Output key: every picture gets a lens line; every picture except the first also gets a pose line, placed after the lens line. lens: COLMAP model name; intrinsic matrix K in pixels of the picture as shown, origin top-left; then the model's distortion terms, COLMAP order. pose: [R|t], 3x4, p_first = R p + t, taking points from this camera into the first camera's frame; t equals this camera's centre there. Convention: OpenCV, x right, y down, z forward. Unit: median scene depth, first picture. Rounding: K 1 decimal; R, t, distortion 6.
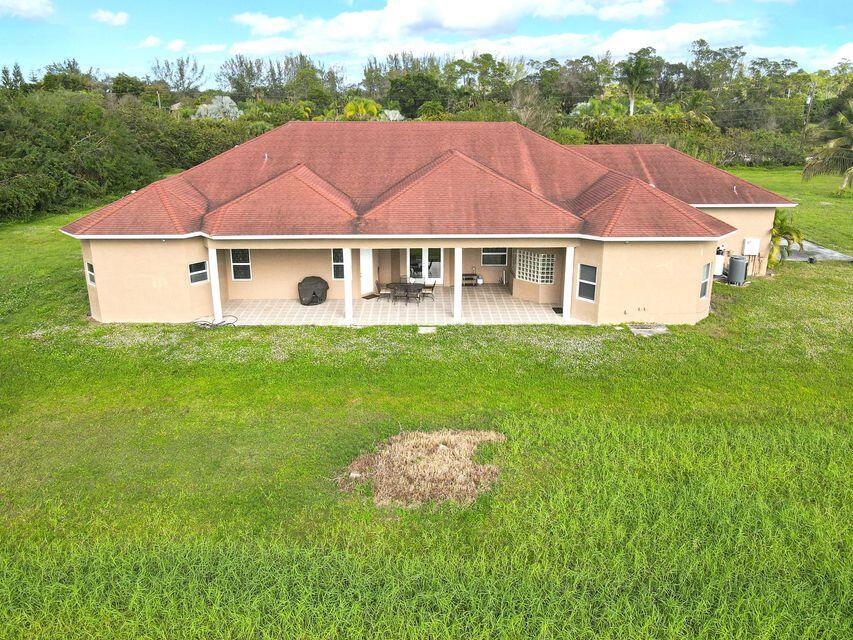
lens RADIAL K [[667.3, 0, 423.6], [0, 667.3, 254.1], [0, 0, 1]] dist [-0.006397, -0.000767]
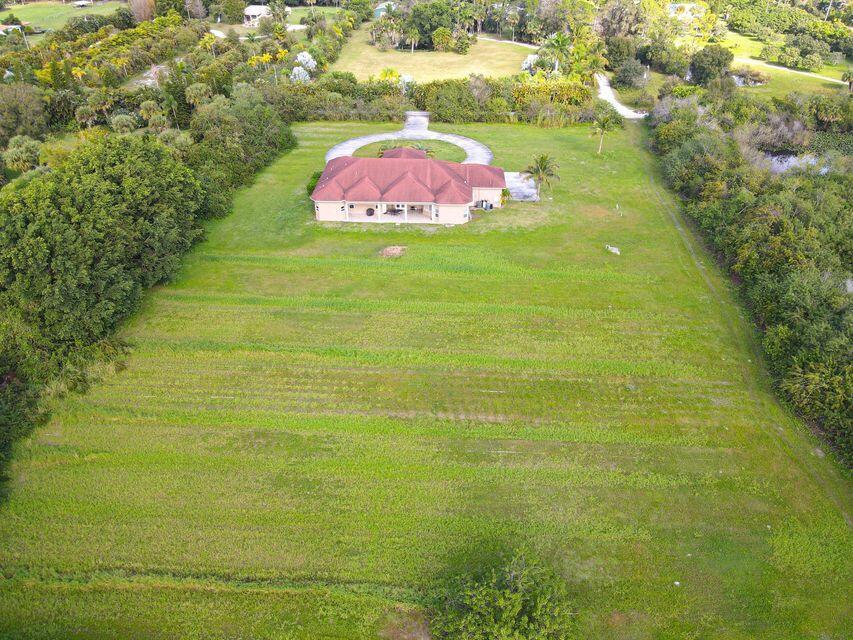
lens RADIAL K [[647.2, 0, 426.5], [0, 647.2, 320.0], [0, 0, 1]] dist [-0.004461, 0.052785]
pose [[0.998411, 0.028325, -0.048713, 0.395335], [-0.010665, 0.943839, 0.330233, -0.655564], [0.055331, -0.329189, 0.942642, -2.990864]]
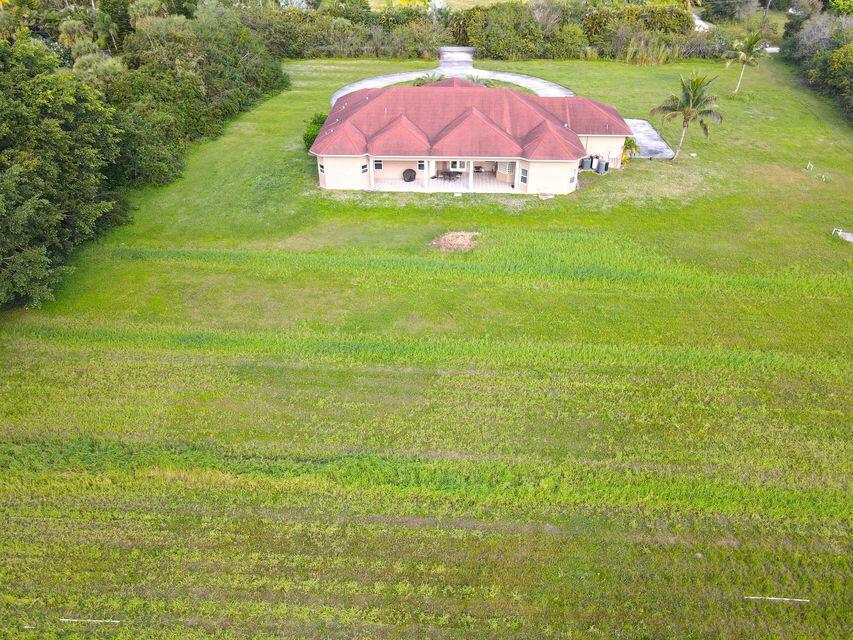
lens RADIAL K [[647.2, 0, 426.5], [0, 647.2, 320.0], [0, 0, 1]] dist [-0.004461, 0.052785]
pose [[0.998636, 0.027019, -0.044671, 0.008789], [-0.009664, 0.936544, 0.350418, -0.290038], [0.051304, -0.349508, 0.935528, -1.414024]]
